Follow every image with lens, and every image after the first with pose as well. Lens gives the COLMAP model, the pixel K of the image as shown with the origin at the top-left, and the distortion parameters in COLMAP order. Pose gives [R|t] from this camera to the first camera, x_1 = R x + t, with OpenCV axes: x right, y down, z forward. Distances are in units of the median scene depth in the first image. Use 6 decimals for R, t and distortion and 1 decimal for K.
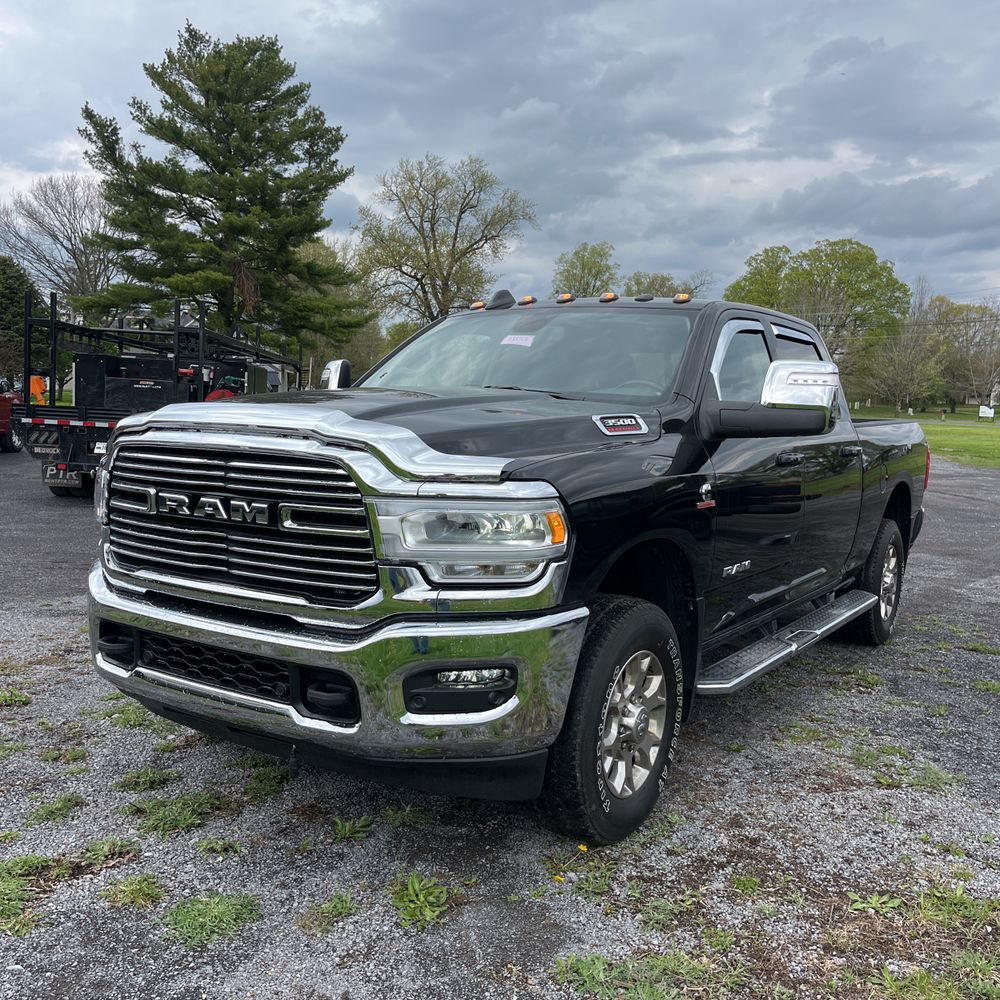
lens RADIAL K [[1043.2, 0, 500.0], [0, 1043.2, 500.0], [0, 0, 1]] dist [0.005432, 0.032721]
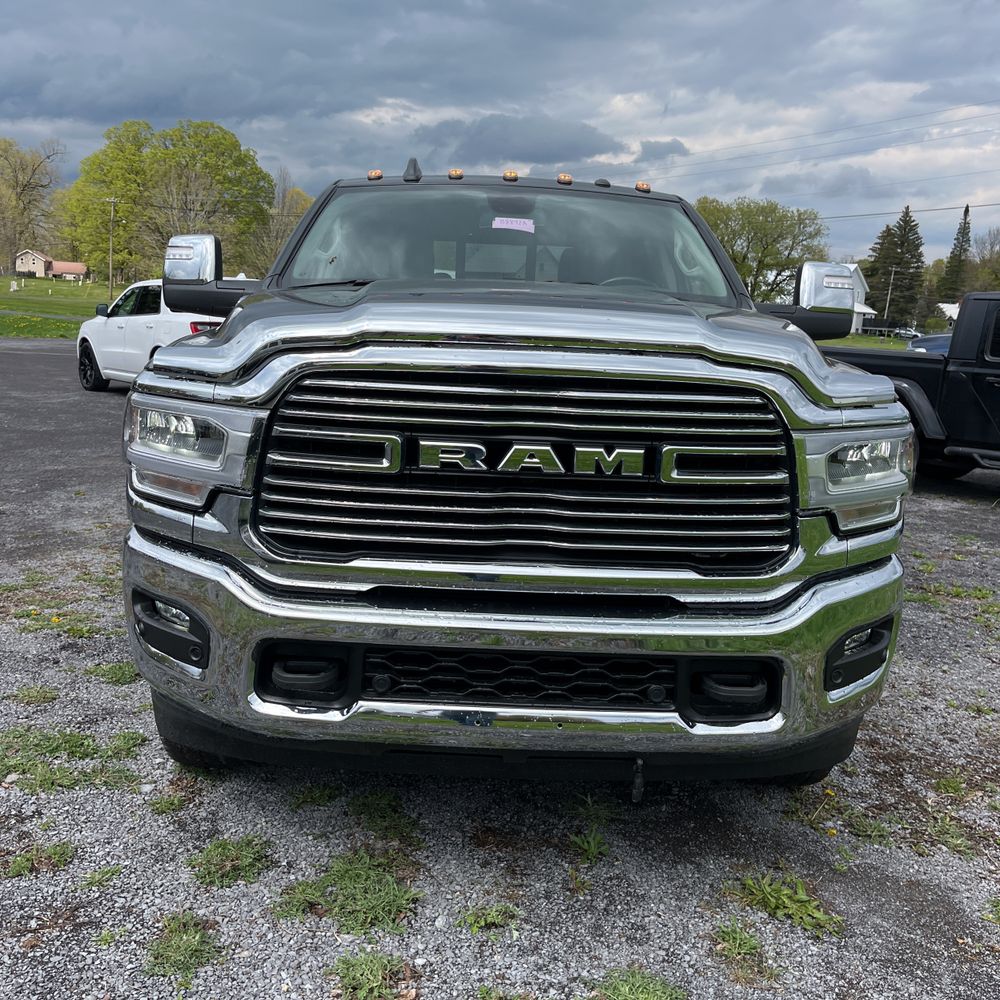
lens RADIAL K [[1022.6, 0, 503.1], [0, 1022.6, 478.8], [0, 0, 1]] dist [0.025550, -0.013136]
pose [[0.827308, -0.084627, 0.555338, -0.676918], [0.033618, 0.994274, 0.101434, -0.049309], [-0.560742, -0.065247, 0.825416, 0.450752]]
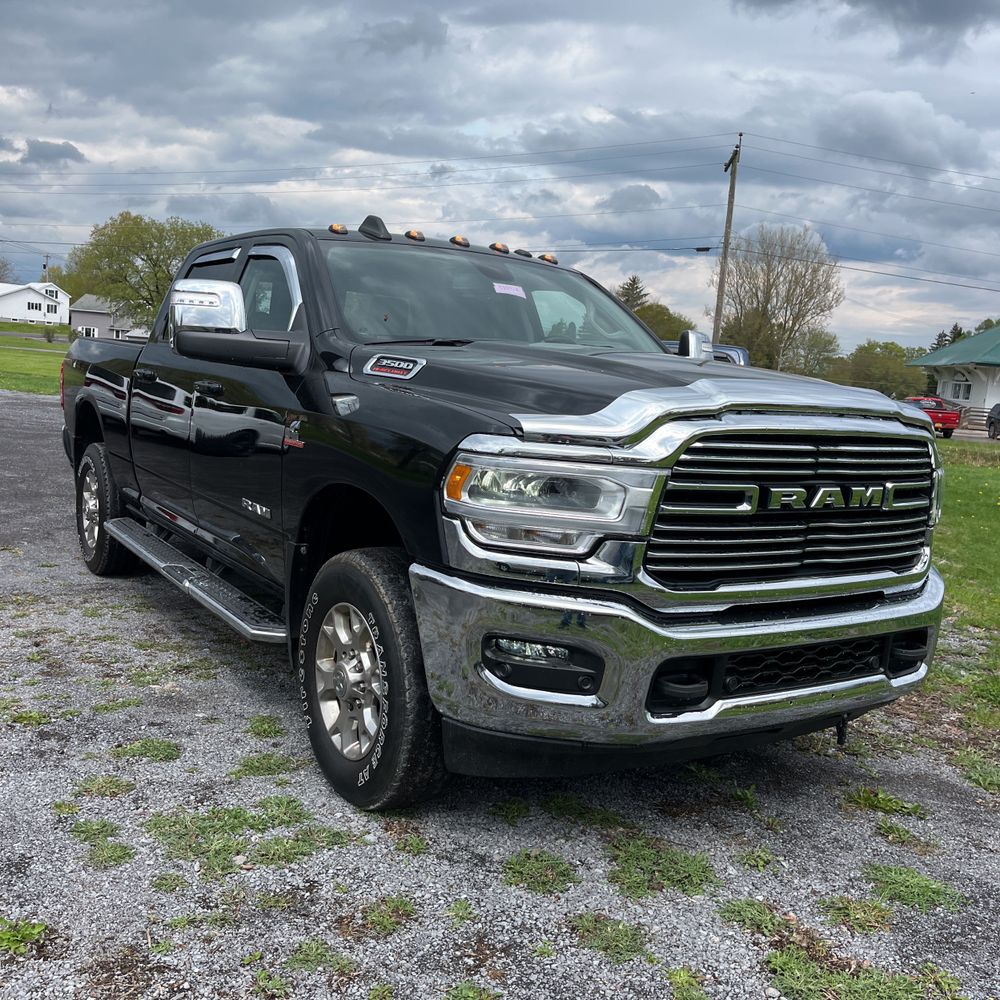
lens RADIAL K [[1018.4, 0, 500.0], [0, 1018.4, 500.0], [0, 0, 1]] dist [0.053415, -0.031819]
pose [[0.407372, -0.120159, 0.905323, -1.231468], [0.028114, 0.992487, 0.119077, -0.107902], [-0.912830, -0.023056, 0.407689, 0.901779]]
